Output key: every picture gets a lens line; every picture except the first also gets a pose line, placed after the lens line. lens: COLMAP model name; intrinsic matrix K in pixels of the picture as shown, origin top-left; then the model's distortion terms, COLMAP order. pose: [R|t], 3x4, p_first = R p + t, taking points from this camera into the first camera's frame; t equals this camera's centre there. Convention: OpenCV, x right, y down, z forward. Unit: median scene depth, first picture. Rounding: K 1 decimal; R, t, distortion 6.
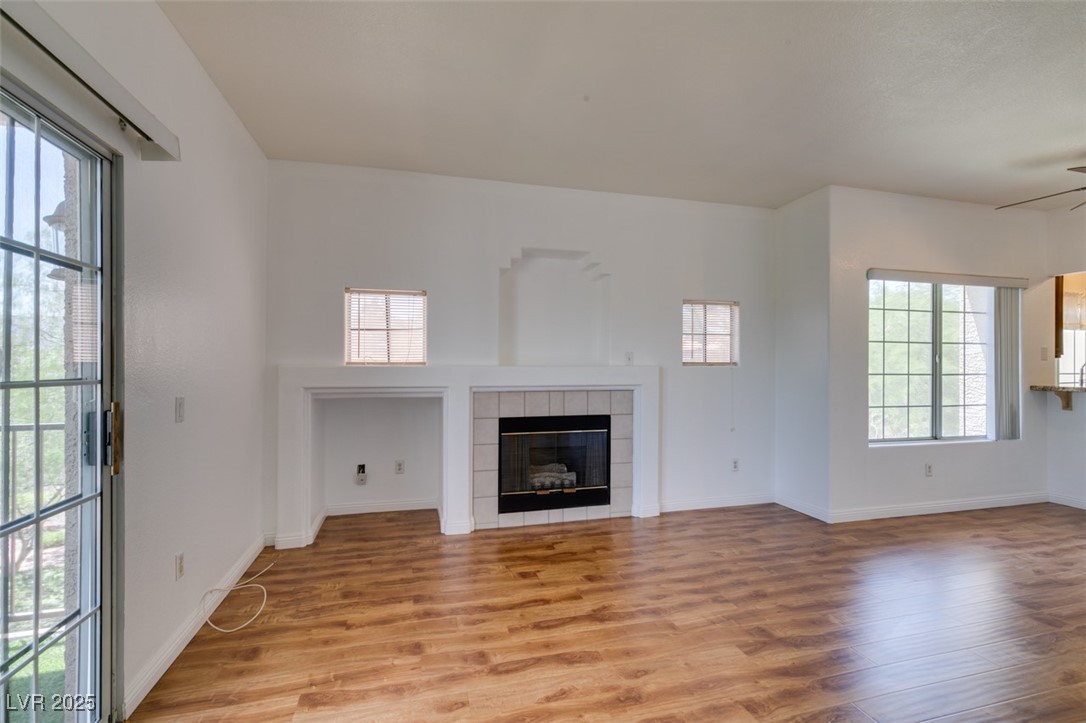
lens RADIAL K [[483.4, 0, 542.7], [0, 483.4, 365.8], [0, 0, 1]] dist [0.003078, 0.000222]
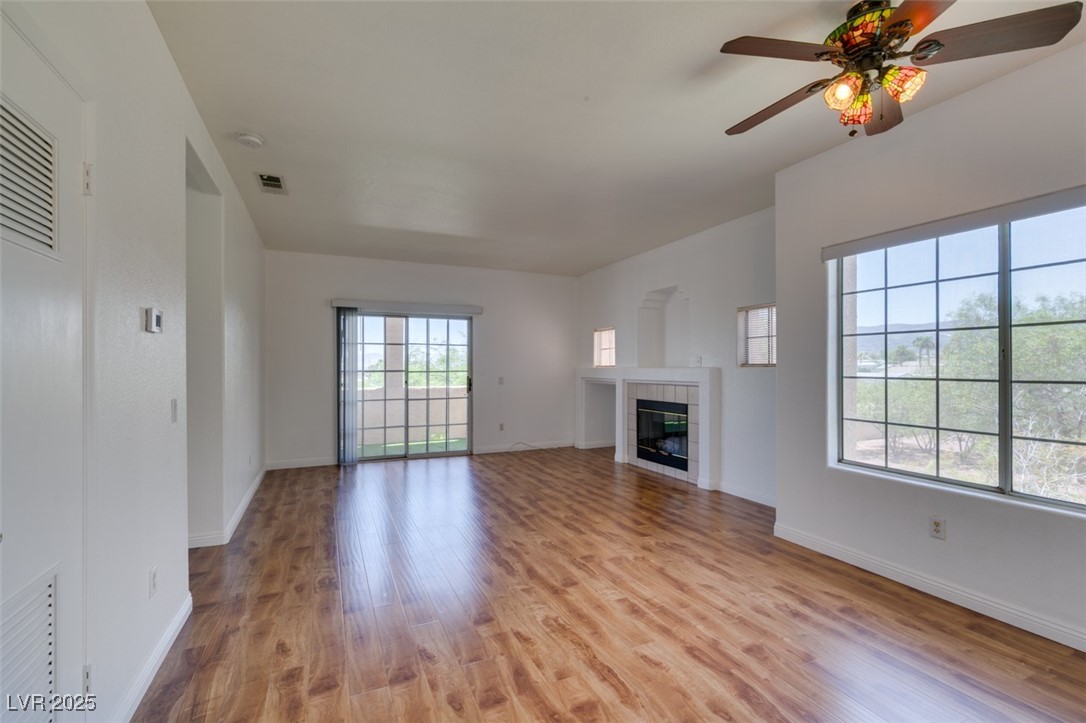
lens RADIAL K [[483.4, 0, 543.5], [0, 483.4, 364.3], [0, 0, 1]] dist [0.003078, 0.000222]
pose [[0.164315, -0.007809, -0.986377, 1.475761], [0.000735, 0.999969, -0.007794, 0.002082], [0.986408, 0.000555, 0.164316, 0.414827]]
